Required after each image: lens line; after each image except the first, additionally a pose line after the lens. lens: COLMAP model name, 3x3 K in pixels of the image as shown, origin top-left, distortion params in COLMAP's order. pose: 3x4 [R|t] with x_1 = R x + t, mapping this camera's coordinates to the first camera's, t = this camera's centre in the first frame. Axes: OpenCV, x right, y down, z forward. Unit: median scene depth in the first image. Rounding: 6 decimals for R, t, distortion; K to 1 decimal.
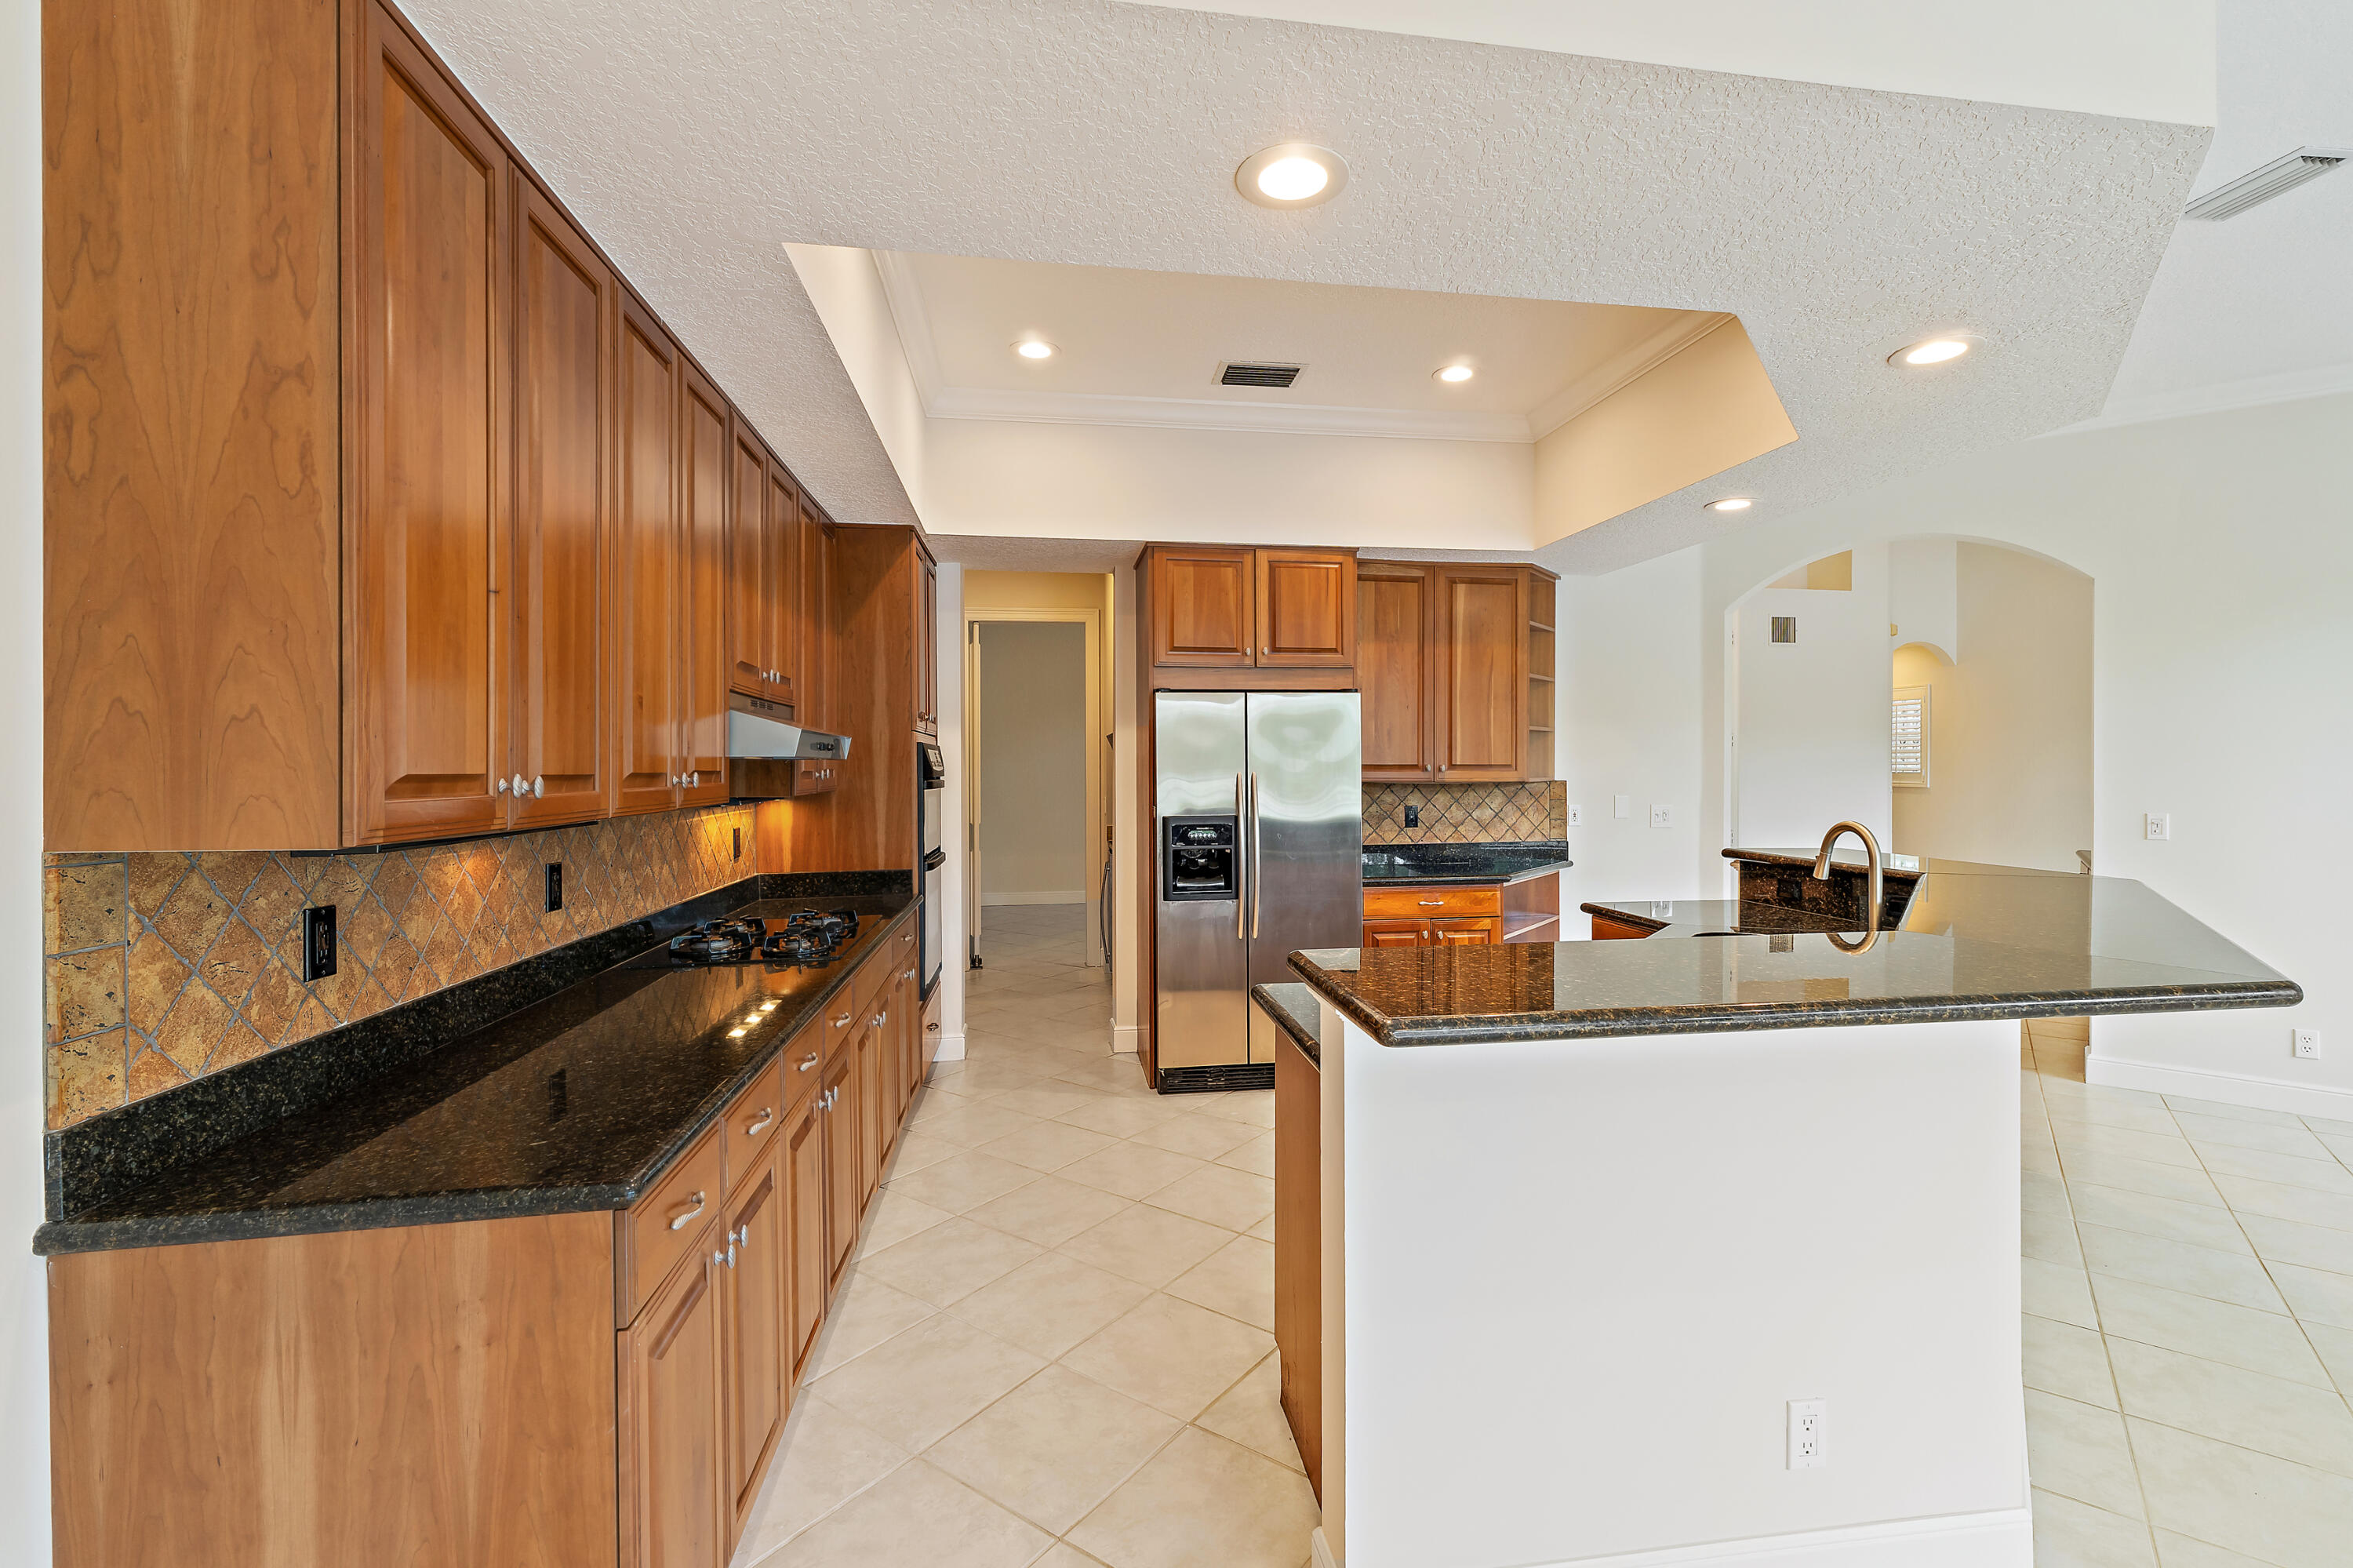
lens RADIAL K [[1041.2, 0, 1204.7], [0, 1041.2, 767.4], [0, 0, 1]] dist [0.002311, 0.000411]
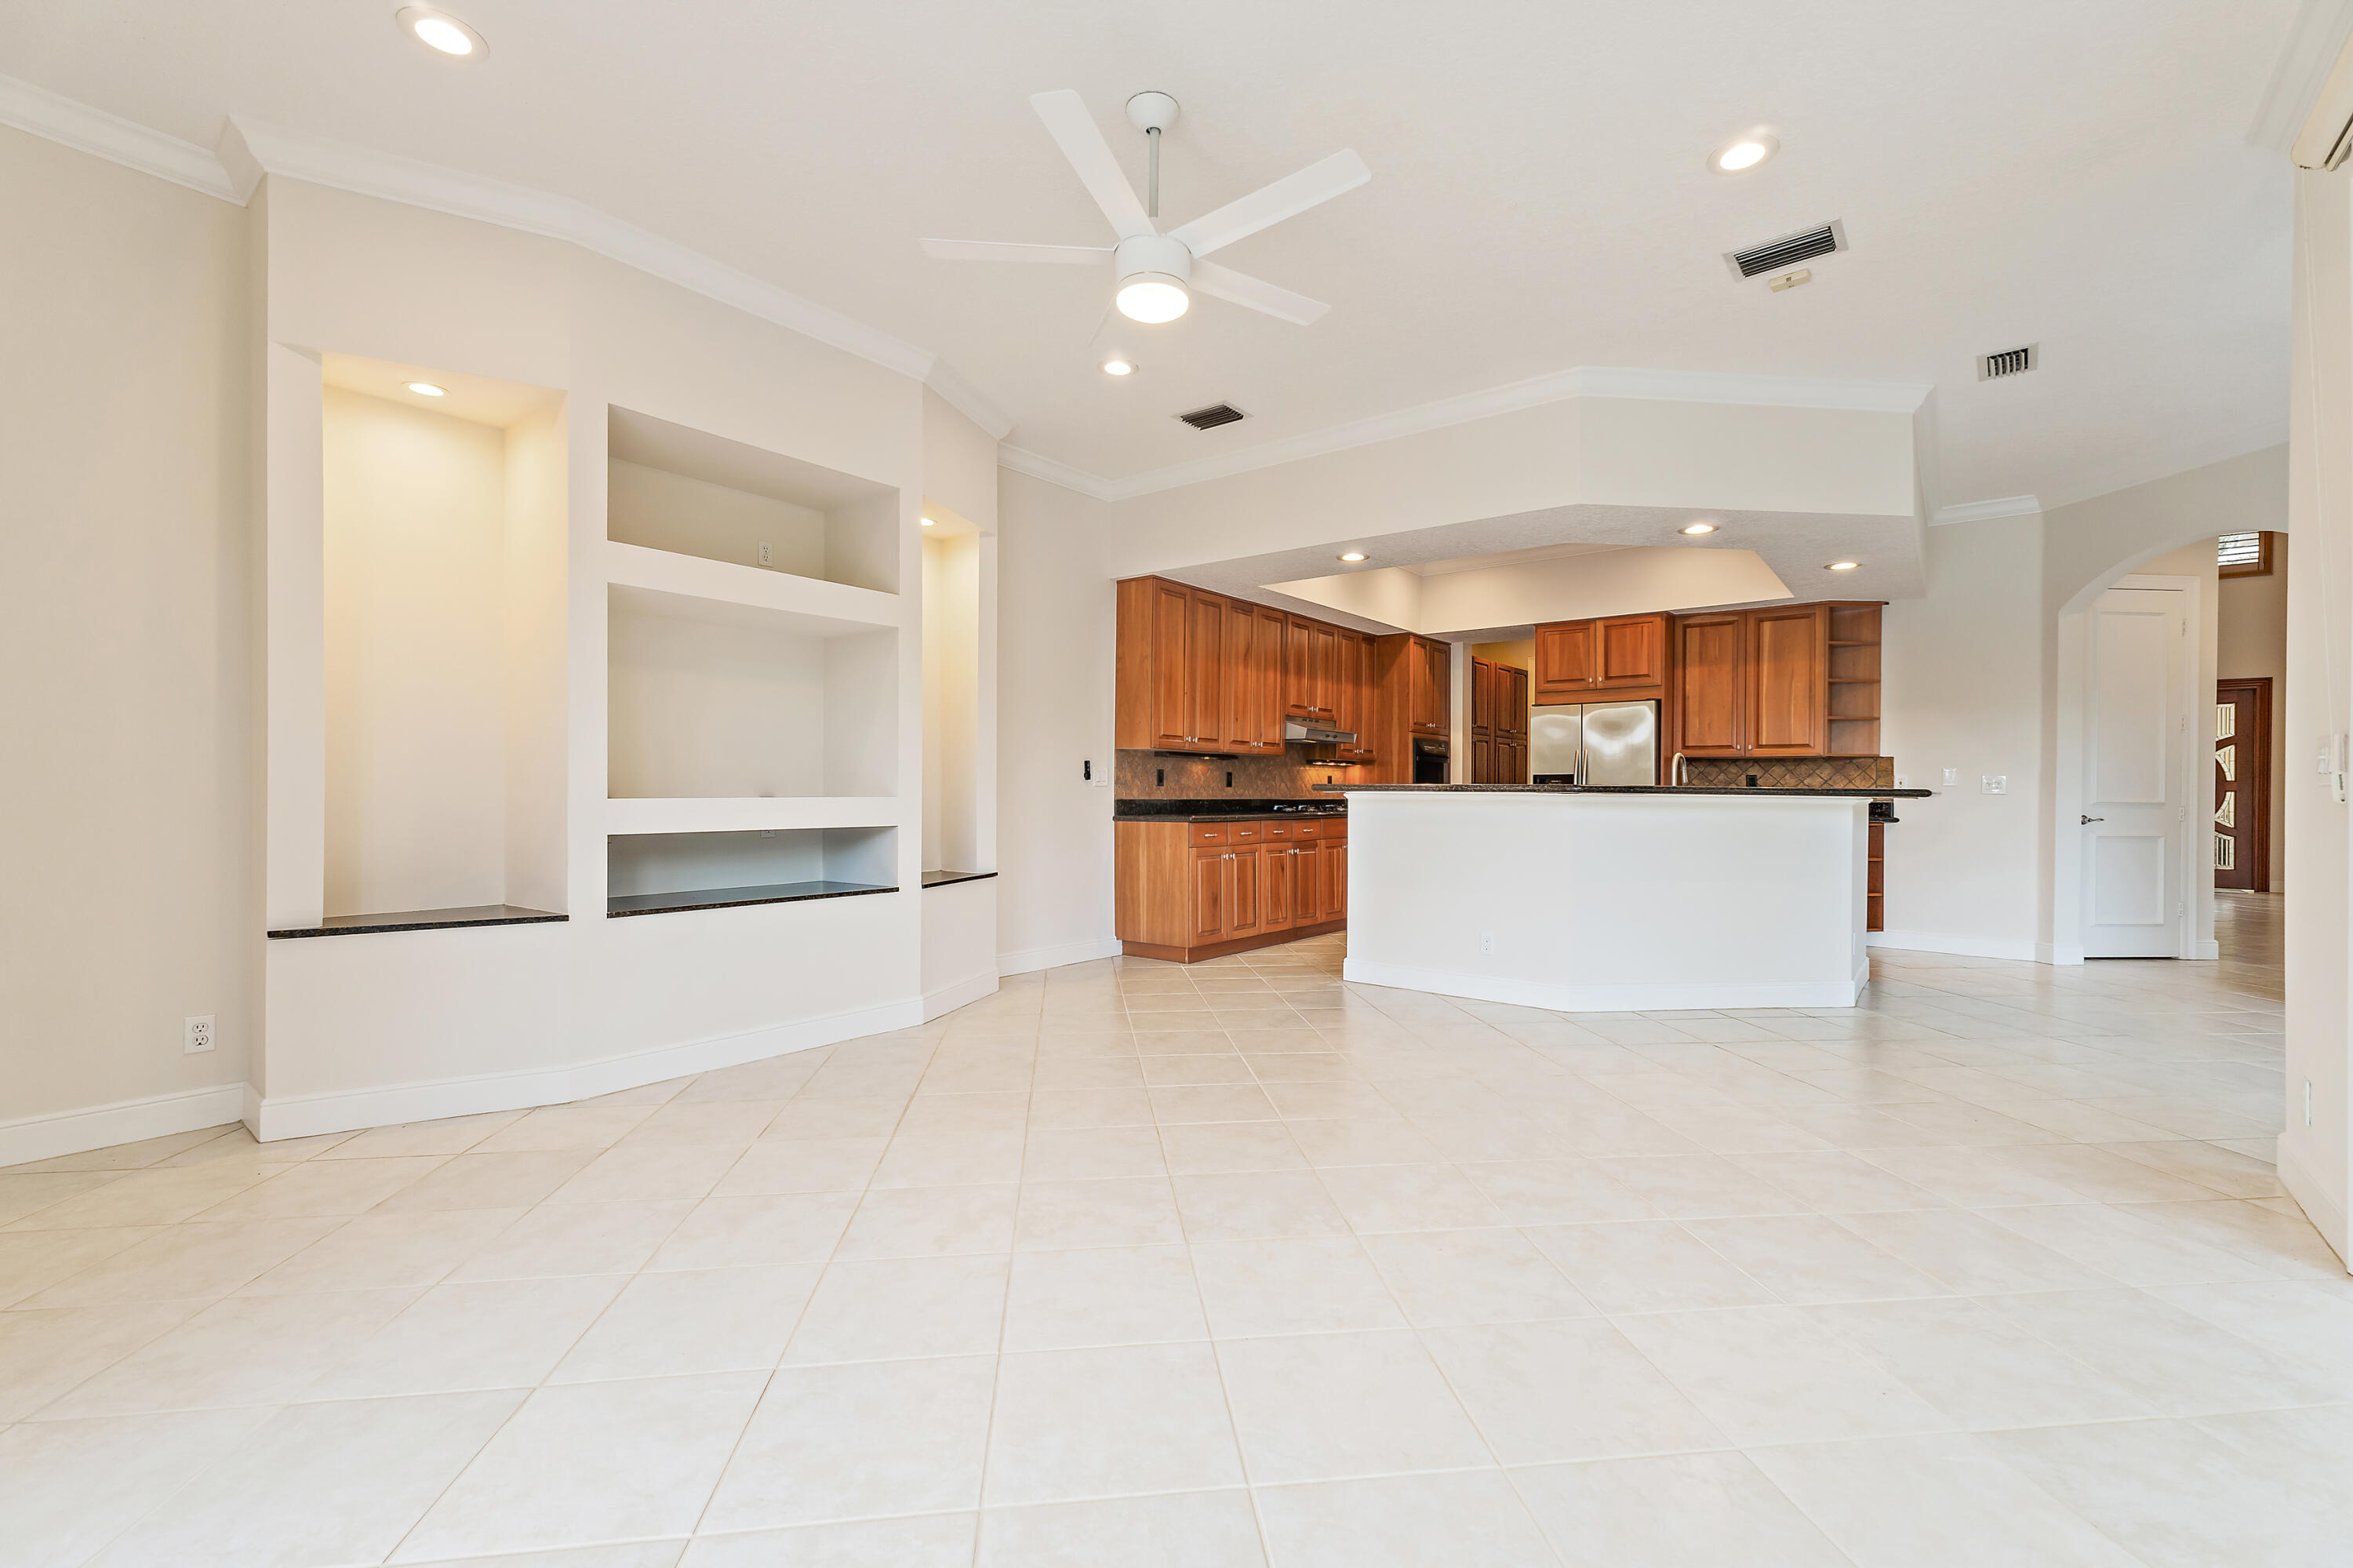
lens RADIAL K [[989.6, 0, 1176.5], [0, 989.6, 784.0], [0, 0, 1]] dist [0.001190, 0.000459]
pose [[0.675237, 0.006473, -0.737572, 0.791177], [-0.012529, 0.999918, -0.002694, 0.074049], [0.737494, 0.011060, 0.675263, -0.610177]]
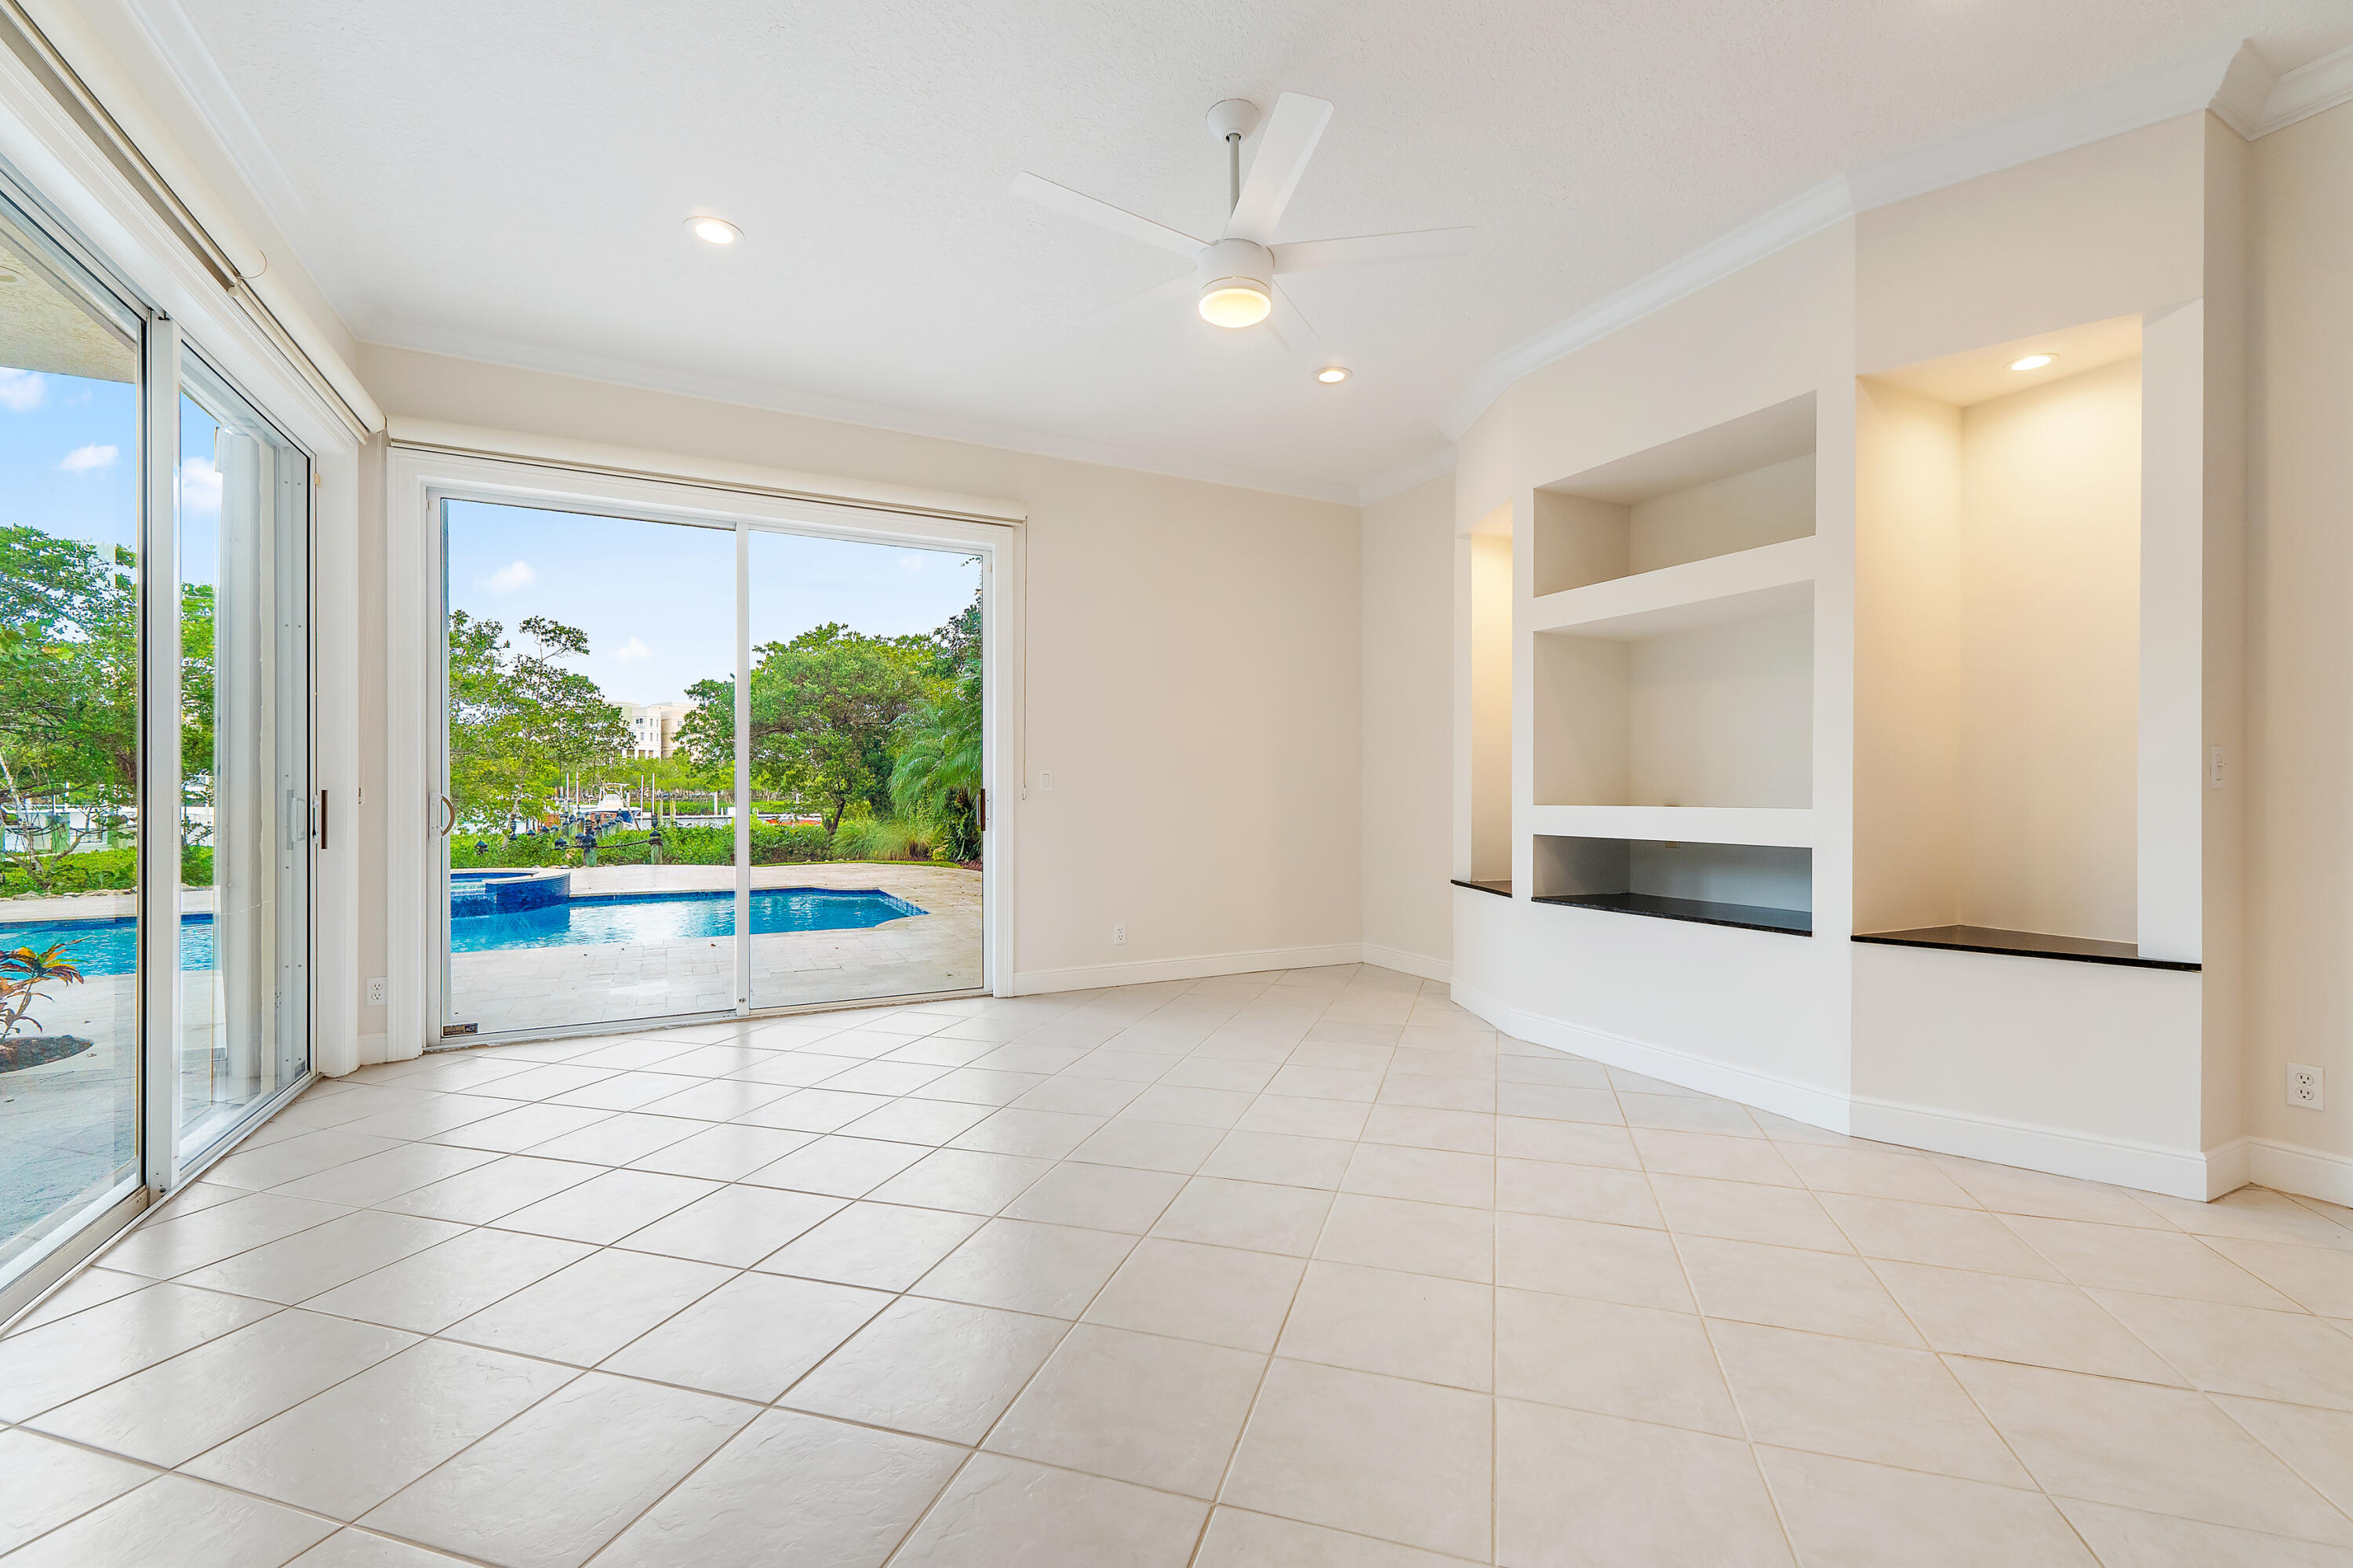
lens RADIAL K [[989.8, 0, 1204.8], [0, 989.8, 799.7], [0, 0, 1]] dist [0.002113, -0.000041]
pose [[-0.942339, 0.005103, -0.334621, 0.550992], [0.002960, 0.999972, 0.006915, 0.076080], [0.334647, 0.005525, -0.942327, 0.344595]]
